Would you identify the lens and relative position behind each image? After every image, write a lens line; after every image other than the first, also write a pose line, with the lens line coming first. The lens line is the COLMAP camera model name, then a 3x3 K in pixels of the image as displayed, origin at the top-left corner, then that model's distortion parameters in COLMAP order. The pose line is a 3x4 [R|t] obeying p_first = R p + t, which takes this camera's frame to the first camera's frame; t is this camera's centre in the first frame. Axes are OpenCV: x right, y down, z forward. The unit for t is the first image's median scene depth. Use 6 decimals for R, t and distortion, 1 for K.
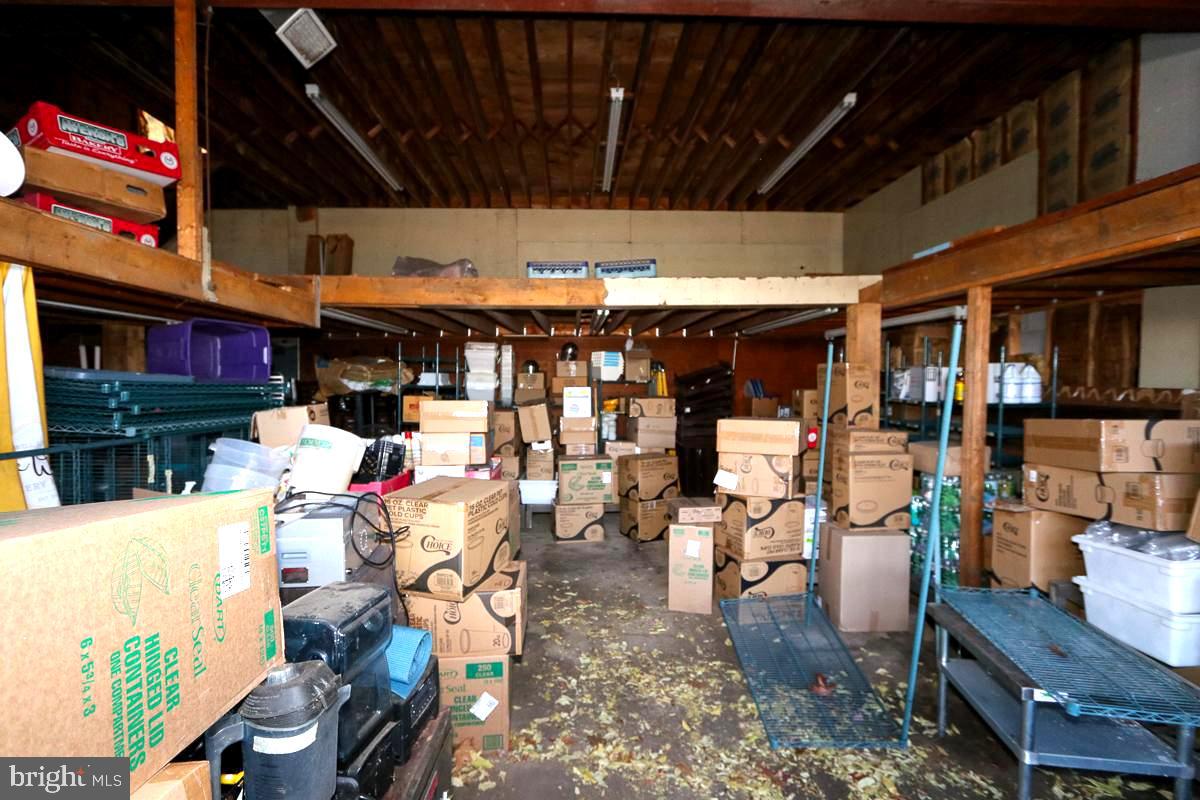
lens RADIAL K [[552.2, 0, 596.7], [0, 552.2, 402.1], [0, 0, 1]] dist [-0.018382, 0.003325]
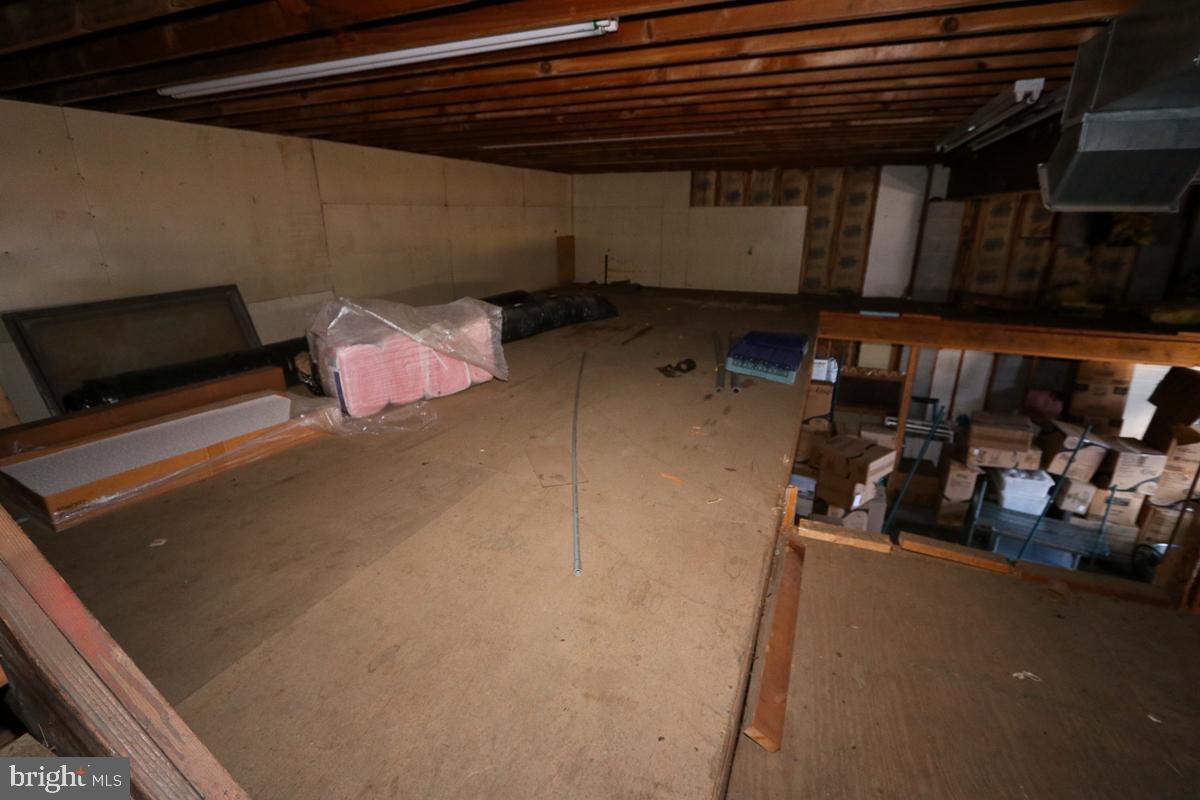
lens RADIAL K [[552.2, 0, 597.7], [0, 552.2, 402.2], [0, 0, 1]] dist [-0.018382, 0.003325]
pose [[0.427382, -0.289560, 0.856446, -0.877163], [0.034260, 0.951828, 0.304712, -0.408424], [-0.903422, -0.100887, 0.416715, 0.783727]]
